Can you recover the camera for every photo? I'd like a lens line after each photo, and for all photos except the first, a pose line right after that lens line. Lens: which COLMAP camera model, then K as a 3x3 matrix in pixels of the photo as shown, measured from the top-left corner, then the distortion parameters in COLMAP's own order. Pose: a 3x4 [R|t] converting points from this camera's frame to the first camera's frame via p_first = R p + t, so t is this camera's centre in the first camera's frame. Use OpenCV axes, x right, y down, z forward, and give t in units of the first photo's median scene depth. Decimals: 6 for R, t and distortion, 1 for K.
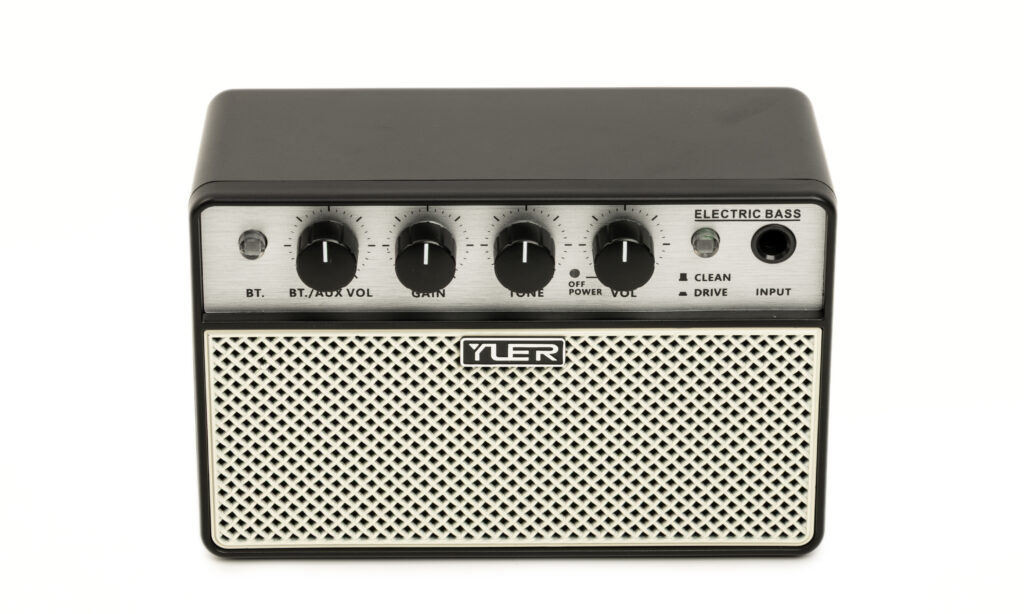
lens RADIAL K [[4199.7, 0, 511.9], [0, 4199.7, 308.5], [0, 0, 1]] dist [0.070210, 0.000000]
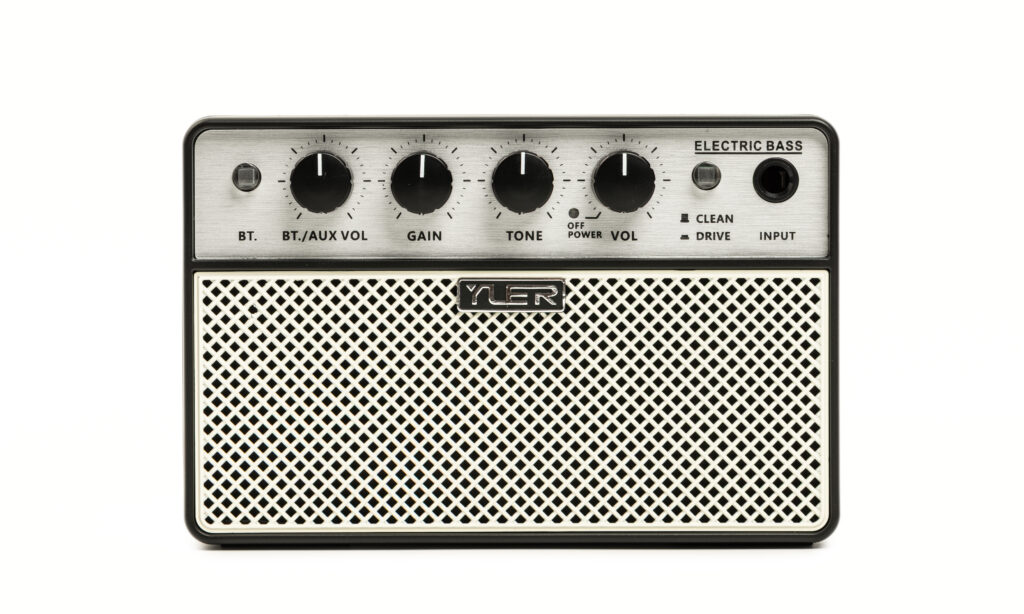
lens RADIAL K [[4199.7, 0, 512.3], [0, 4199.7, 303.5], [0, 0, 1]] dist [0.070210, 0.000000]
pose [[0.999983, -0.004407, -0.003910, 0.004316], [0.002283, 0.901622, -0.432519, 0.433003], [0.005431, 0.432503, 0.901616, 0.124913]]
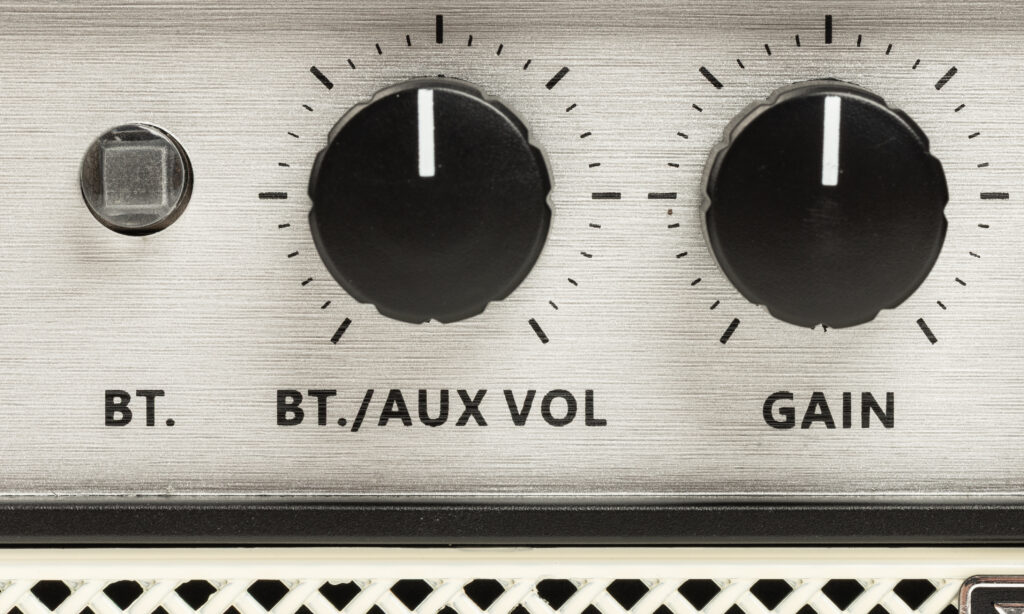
lens RADIAL K [[4199.7, 0, 512.0], [0, 4199.7, 305.0], [0, 0, 1]] dist [0.070210, 0.000000]
pose [[0.999503, -0.002072, 0.031470, -0.046675], [0.014983, 0.909239, -0.416005, 0.095034], [-0.027752, 0.416270, 0.908818, 0.767824]]
